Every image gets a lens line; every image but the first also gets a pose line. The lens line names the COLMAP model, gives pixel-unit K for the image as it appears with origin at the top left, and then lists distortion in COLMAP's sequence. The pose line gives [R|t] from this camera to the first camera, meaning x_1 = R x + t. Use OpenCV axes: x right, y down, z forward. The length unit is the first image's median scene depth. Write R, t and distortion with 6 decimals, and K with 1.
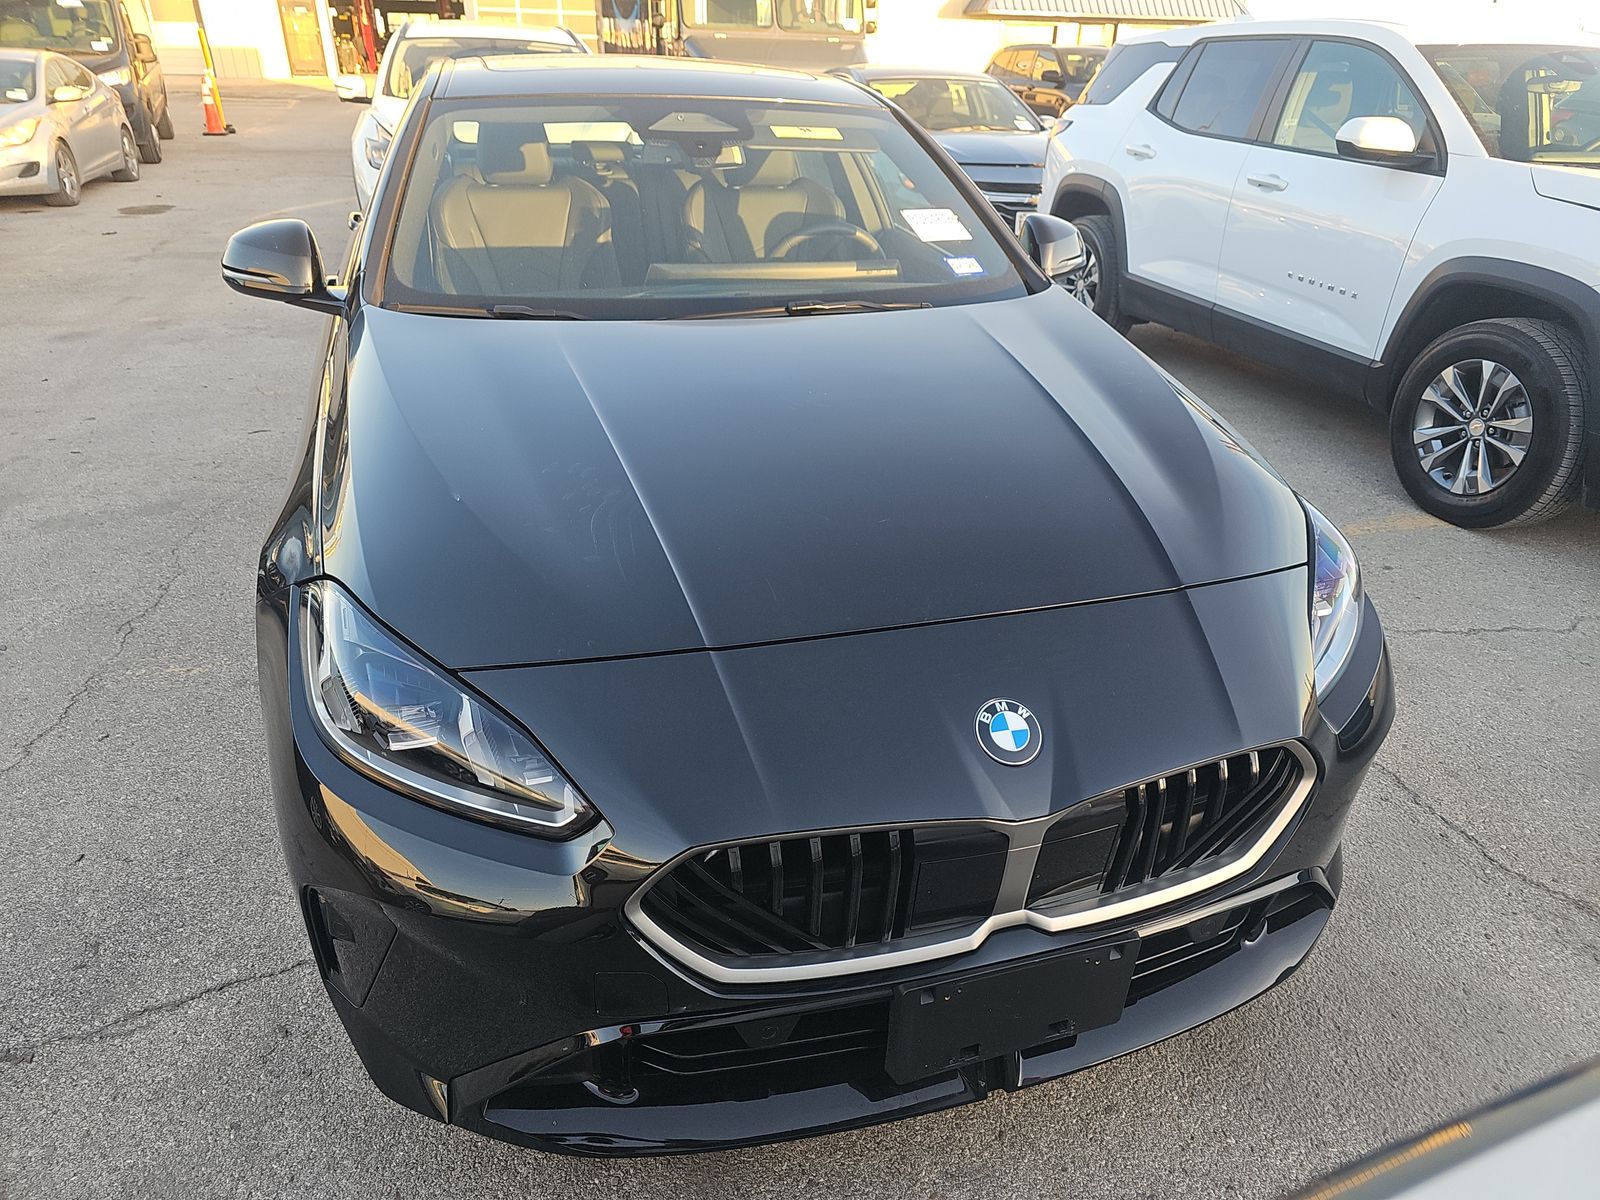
lens RADIAL K [[1051.8, 0, 783.9], [0, 1051.8, 599.6], [0, 0, 1]] dist [0.012706, -0.003956]
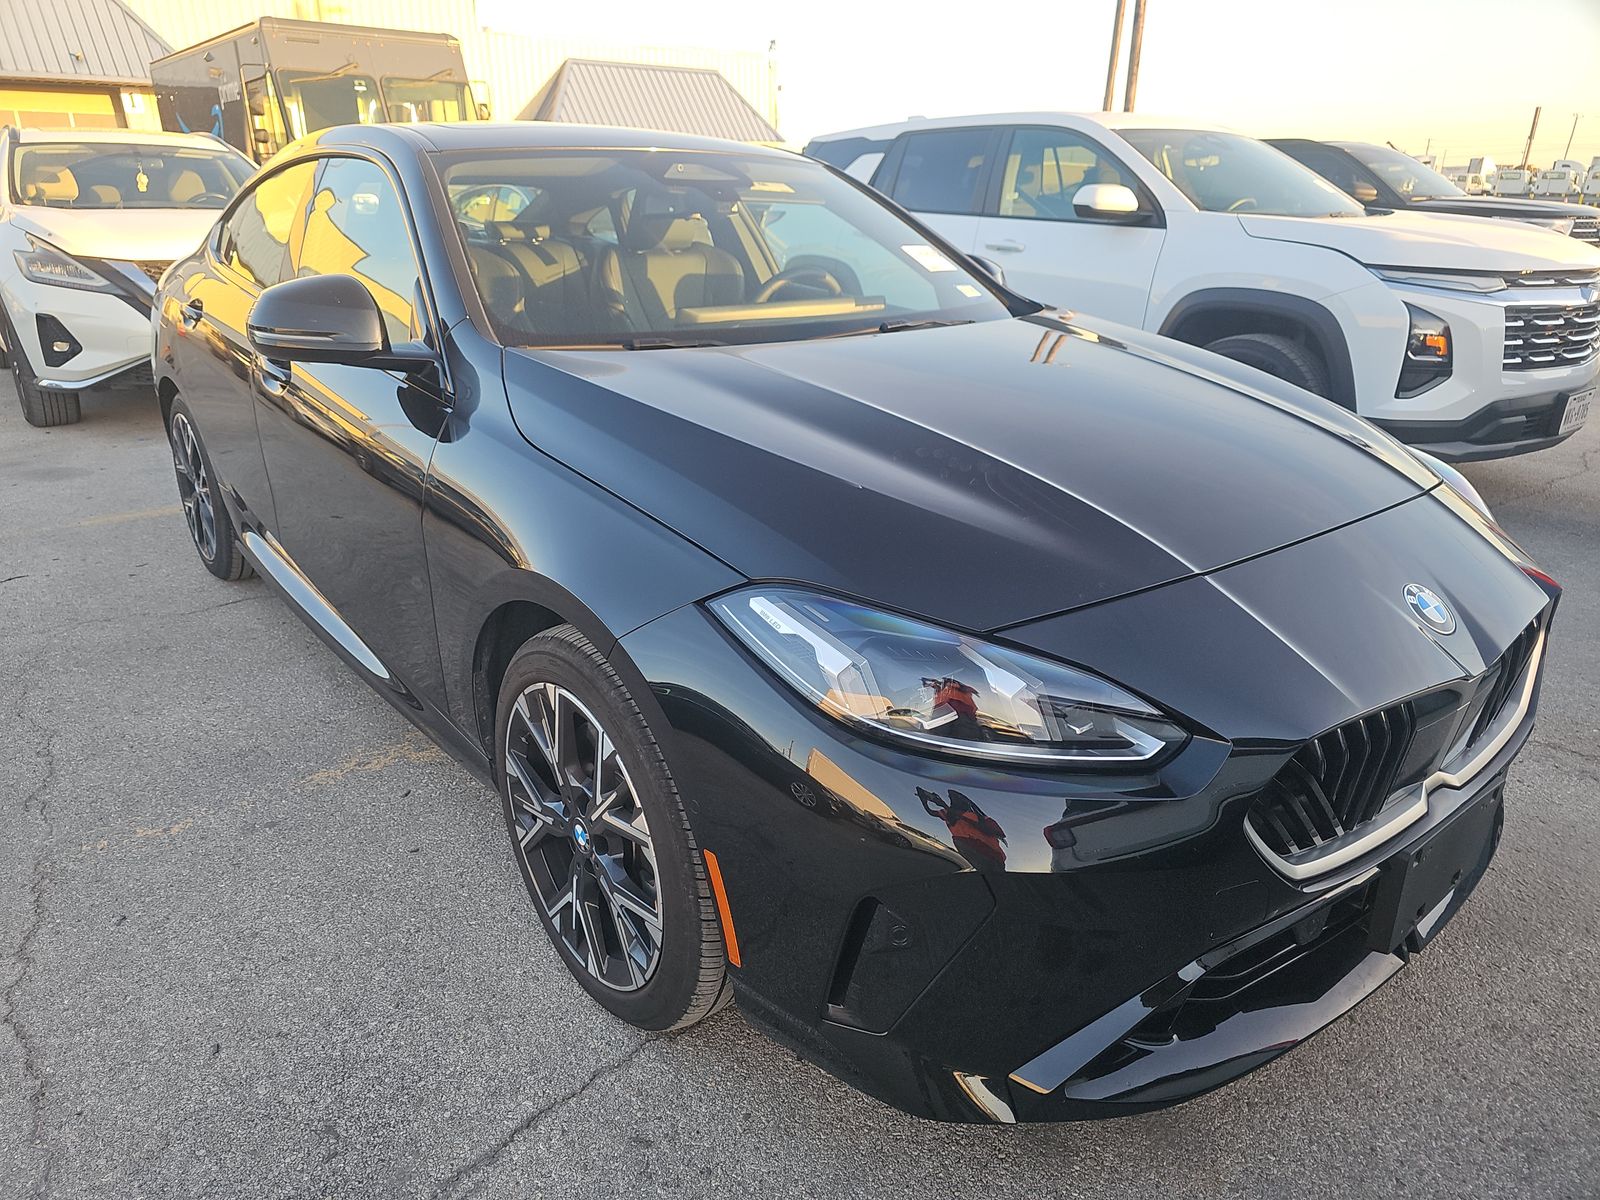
lens RADIAL K [[1051.8, 0, 783.9], [0, 1051.8, 599.6], [0, 0, 1]] dist [0.012706, -0.003956]
pose [[0.934713, -0.146788, 0.323675, -0.287645], [0.176360, 0.982253, -0.063839, 0.023077], [-0.308560, 0.116755, 0.944012, 0.046068]]
